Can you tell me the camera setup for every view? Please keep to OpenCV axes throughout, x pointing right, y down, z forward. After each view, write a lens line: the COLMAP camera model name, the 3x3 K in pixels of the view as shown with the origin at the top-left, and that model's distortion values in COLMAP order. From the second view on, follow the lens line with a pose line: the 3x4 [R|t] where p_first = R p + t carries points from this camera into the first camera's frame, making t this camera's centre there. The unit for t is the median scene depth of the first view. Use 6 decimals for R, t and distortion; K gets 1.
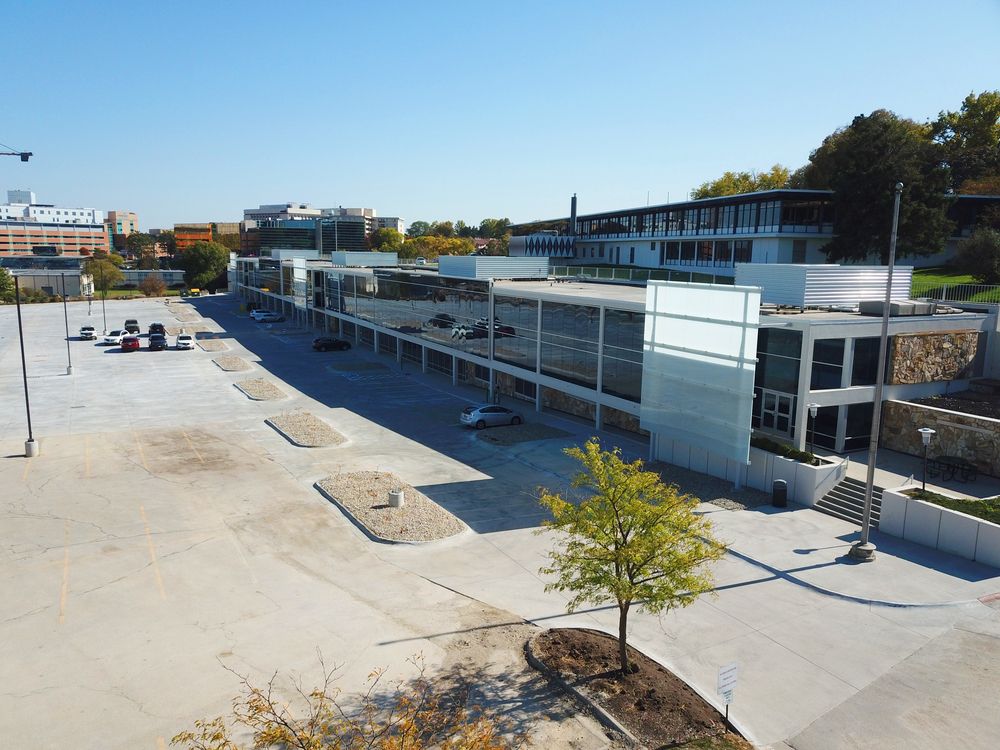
lens RADIAL K [[768.0, 0, 500.0], [0, 768.0, 375.0], [0, 0, 1]] dist [0.011924, 0.000276]
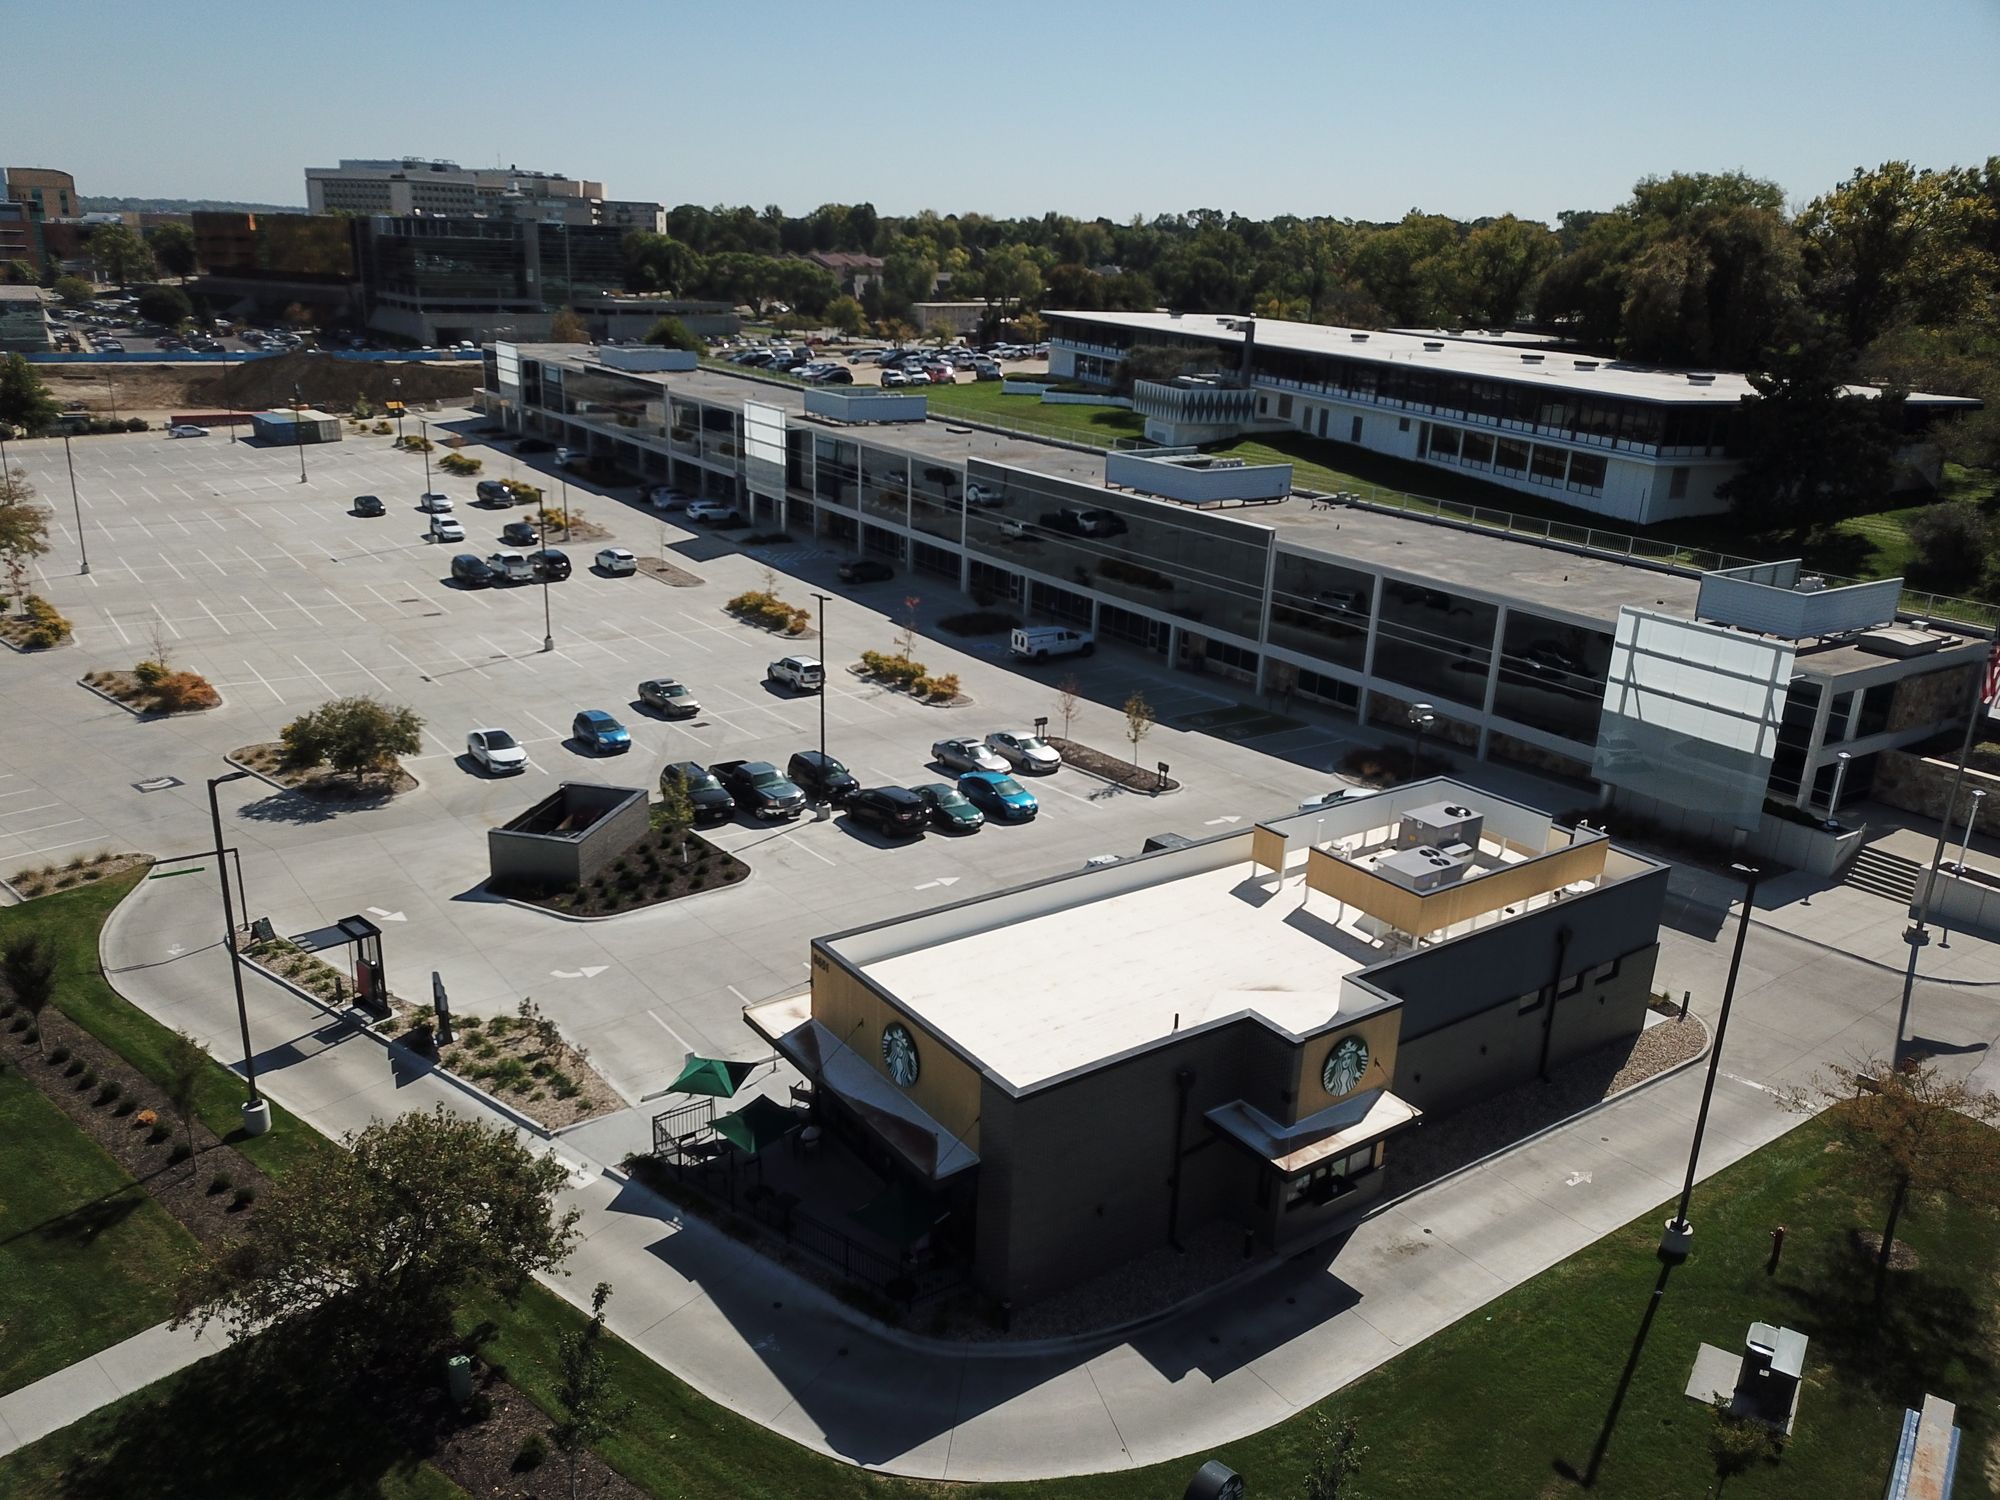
lens RADIAL K [[1536.0, 0, 1000.0], [0, 1536.0, 750.0], [0, 0, 1]] dist [0.011924, 0.000276]
pose [[0.991199, -0.022045, 0.130533, -0.691135], [0.000866, 0.987096, 0.160129, -0.234648], [-0.132379, -0.158606, 0.978427, -0.569461]]
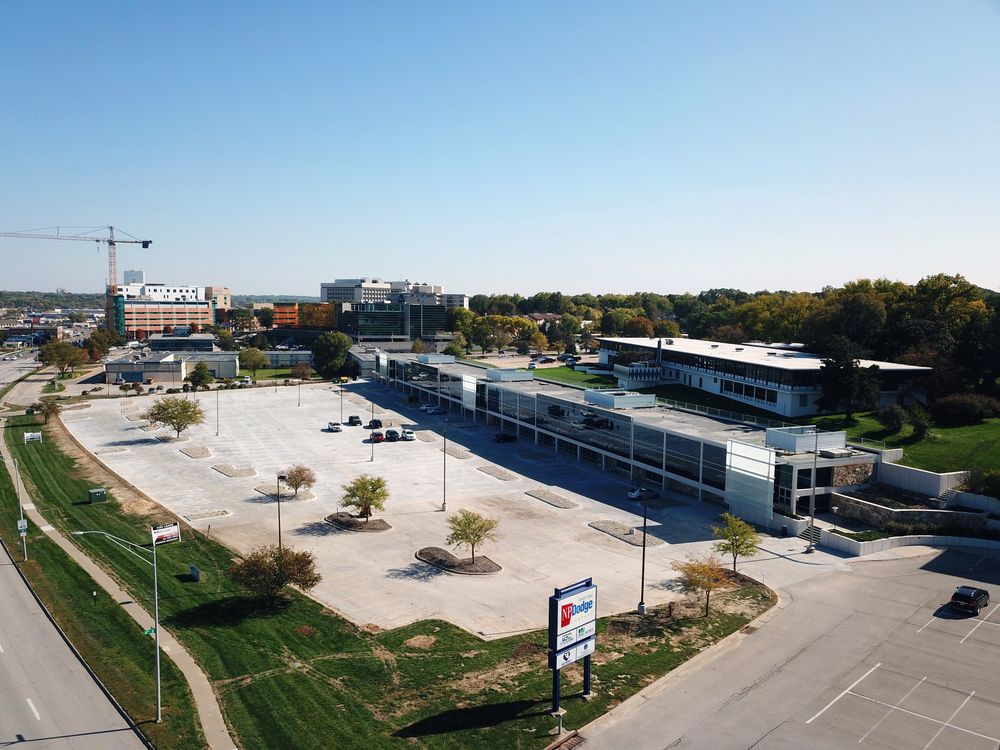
lens RADIAL K [[764.7, 0, 500.0], [0, 764.7, 375.0], [0, 0, 1]] dist [0.062306, -0.120524]
pose [[0.998922, 0.003791, -0.046263, -0.382782], [-0.006953, 0.997636, -0.068371, -0.149359], [0.045894, 0.068619, 0.996587, -1.341735]]
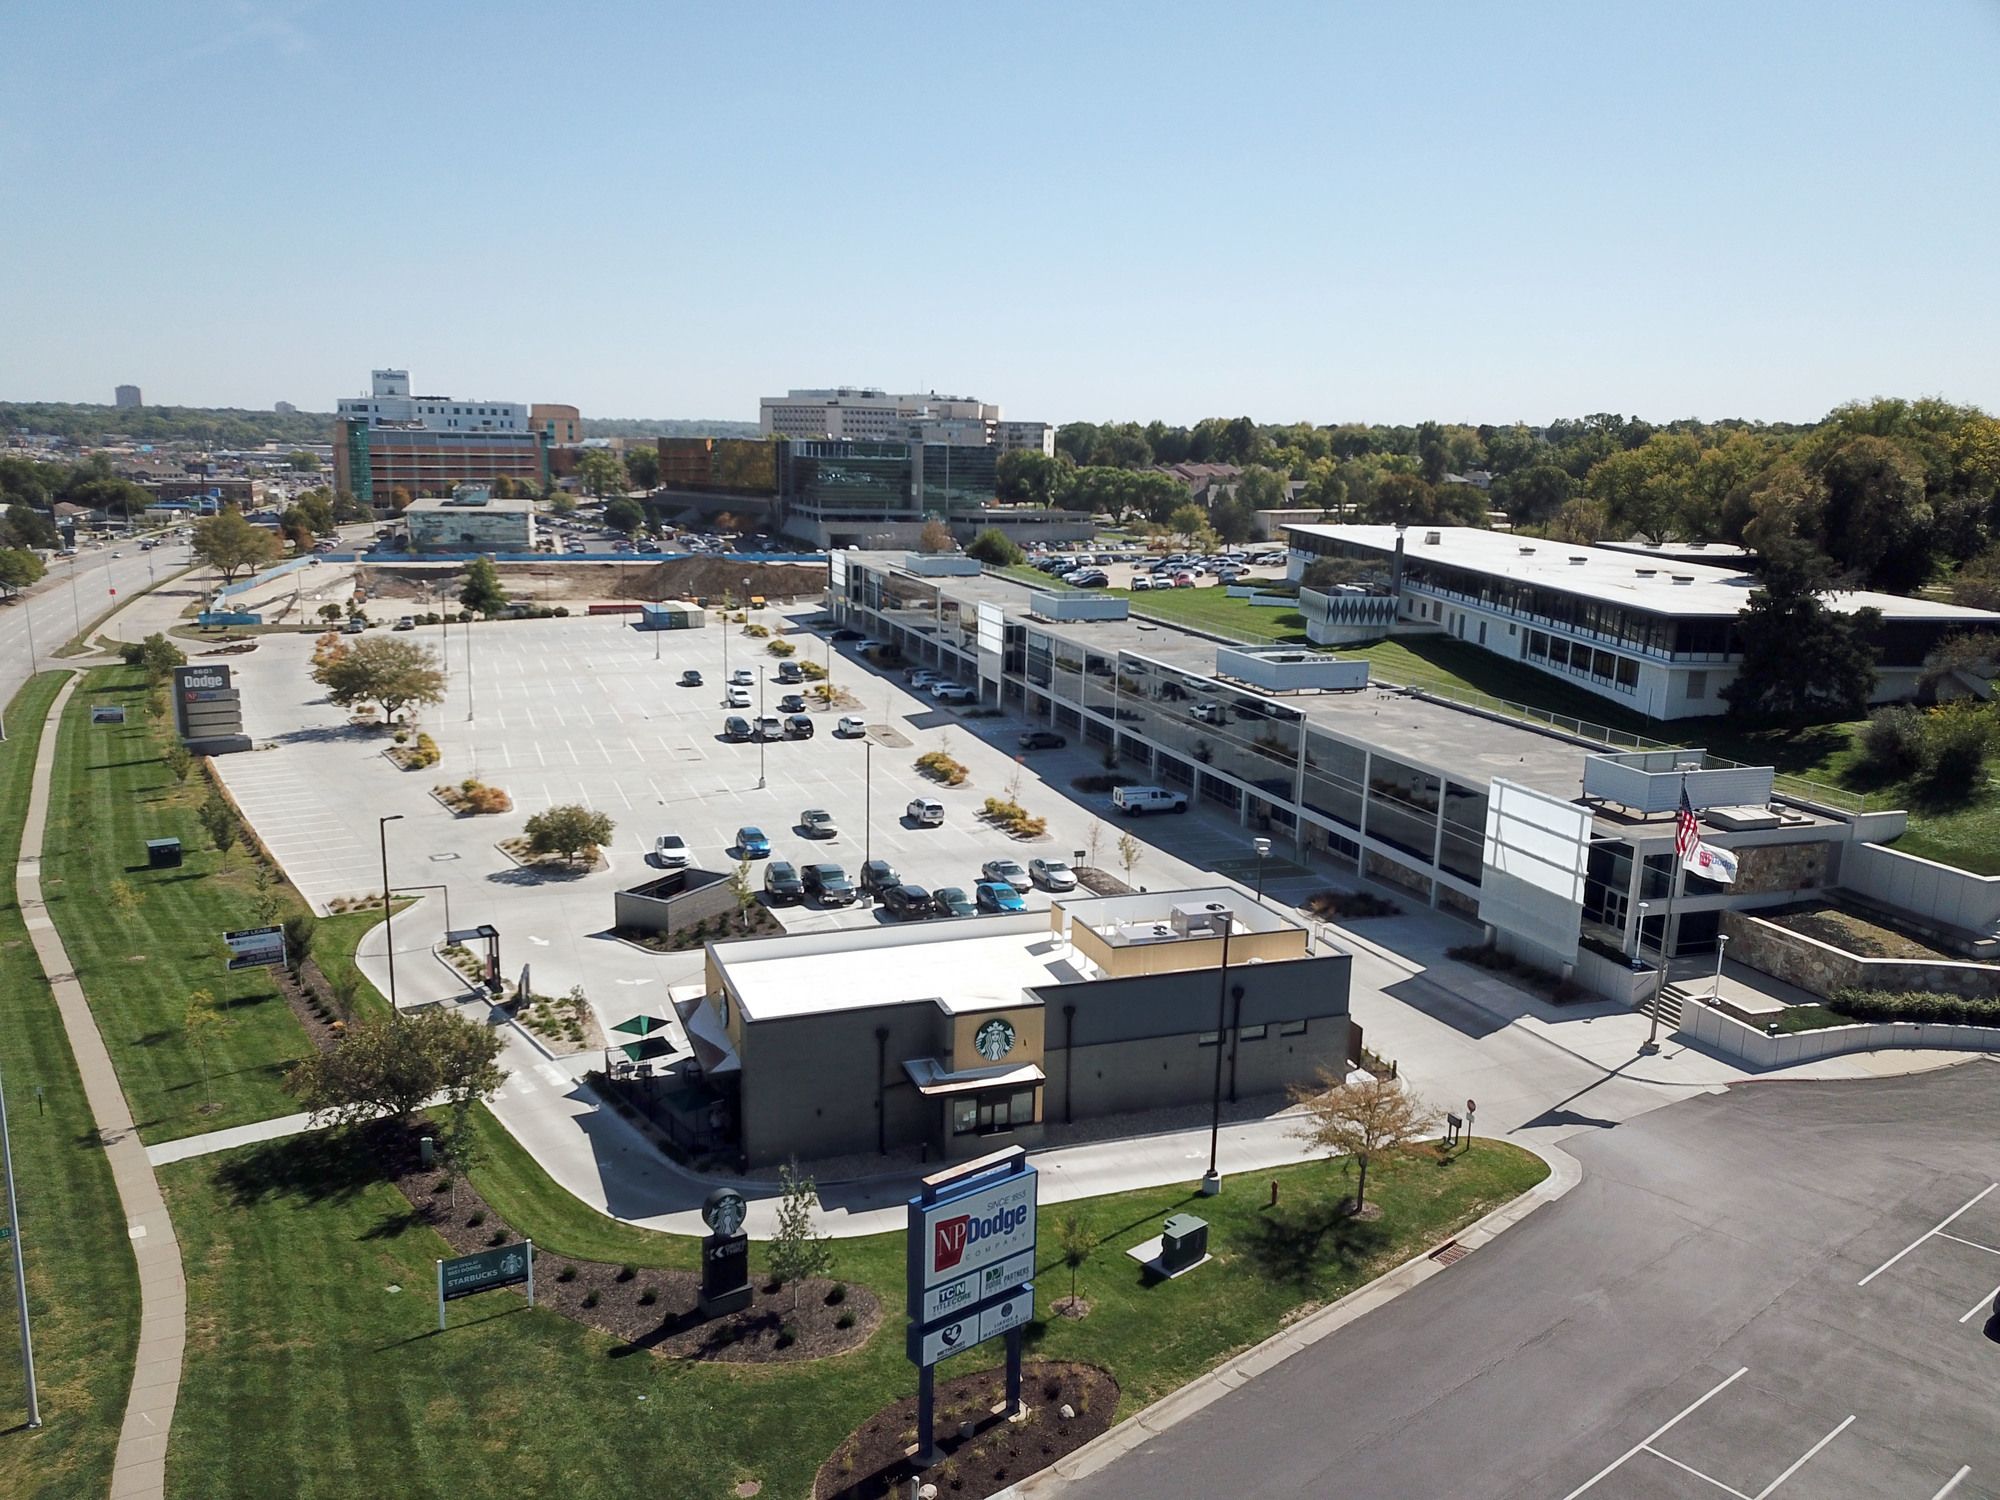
lens RADIAL K [[1529.4, 0, 1000.0], [0, 1529.4, 750.0], [0, 0, 1]] dist [0.062306, -0.120524]
pose [[0.990698, 0.034085, -0.131743, -0.185491], [-0.029020, 0.998771, 0.040182, -0.220151], [0.132951, -0.035985, 0.990469, -1.104504]]
